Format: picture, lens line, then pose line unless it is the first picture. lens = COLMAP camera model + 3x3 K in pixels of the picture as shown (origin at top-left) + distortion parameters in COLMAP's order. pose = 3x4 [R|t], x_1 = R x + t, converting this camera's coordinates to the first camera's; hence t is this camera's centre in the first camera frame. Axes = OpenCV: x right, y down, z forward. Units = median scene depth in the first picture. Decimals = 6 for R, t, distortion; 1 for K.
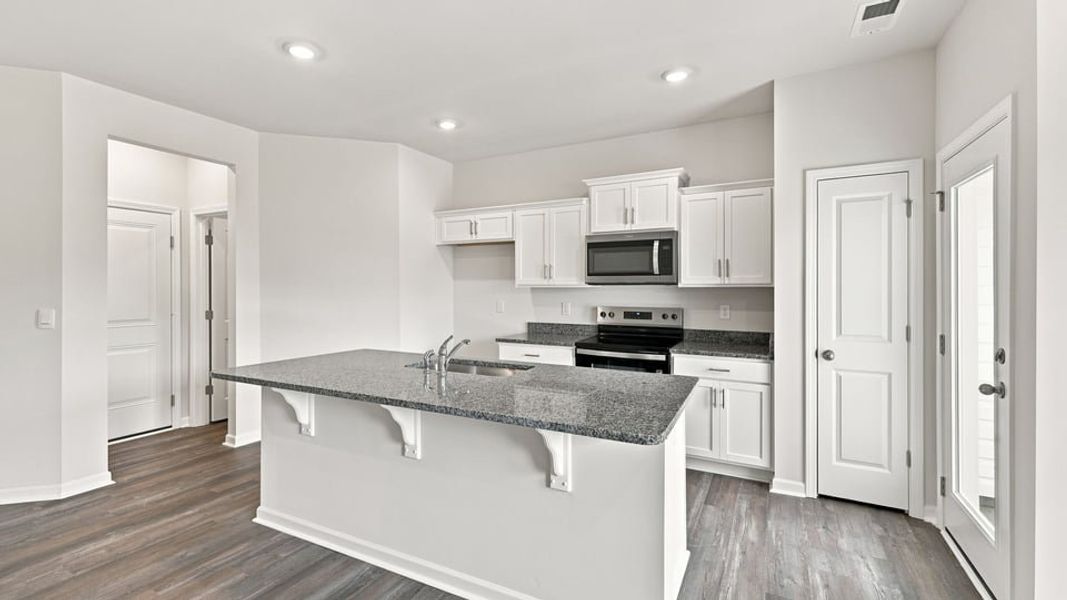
lens RADIAL K [[457.7, 0, 526.4], [0, 457.7, 291.3], [0, 0, 1]] dist [0.002565, 0.000158]
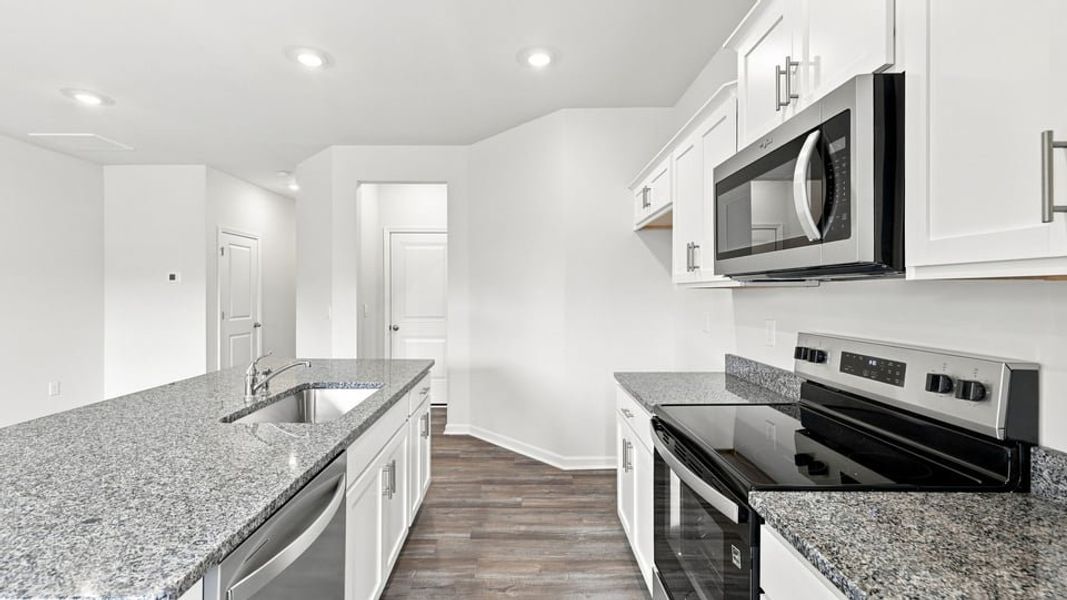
lens RADIAL K [[457.2, 0, 518.7], [0, 457.2, 296.8], [0, 0, 1]] dist [0.000450, -0.000105]
pose [[0.462600, 0.005591, -0.886550, 0.433275], [-0.005736, 0.999978, 0.003313, 0.000878], [0.886549, 0.003553, 0.462621, 0.629208]]
